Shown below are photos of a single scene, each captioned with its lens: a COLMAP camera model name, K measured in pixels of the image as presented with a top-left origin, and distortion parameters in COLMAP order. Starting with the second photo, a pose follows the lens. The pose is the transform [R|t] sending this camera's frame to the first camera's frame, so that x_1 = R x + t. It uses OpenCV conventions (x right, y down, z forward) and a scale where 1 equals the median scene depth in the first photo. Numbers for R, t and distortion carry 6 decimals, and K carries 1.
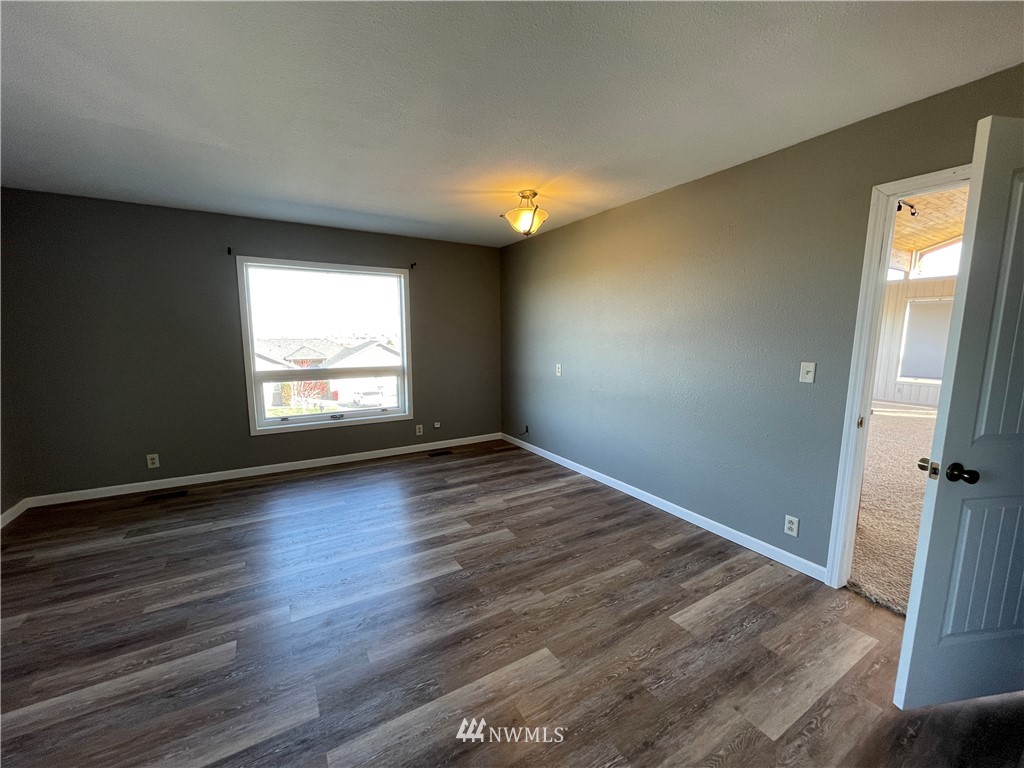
lens RADIAL K [[410.5, 0, 509.8], [0, 410.5, 386.4], [0, 0, 1]] dist [-0.002074, -0.000260]
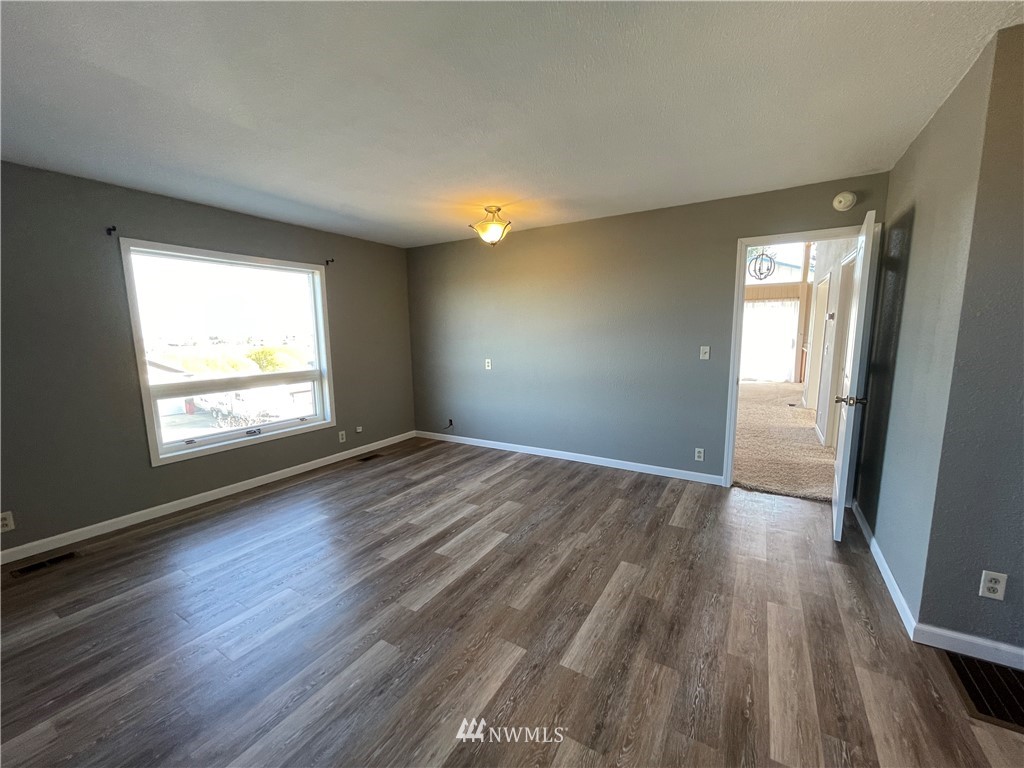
lens RADIAL K [[410.5, 0, 509.1], [0, 410.5, 386.5], [0, 0, 1]] dist [-0.002074, -0.000260]
pose [[0.886247, -0.076717, 0.456815, -0.401688], [0.076877, 0.996873, 0.018267, 0.004745], [-0.456788, 0.018930, 0.889374, -0.022121]]
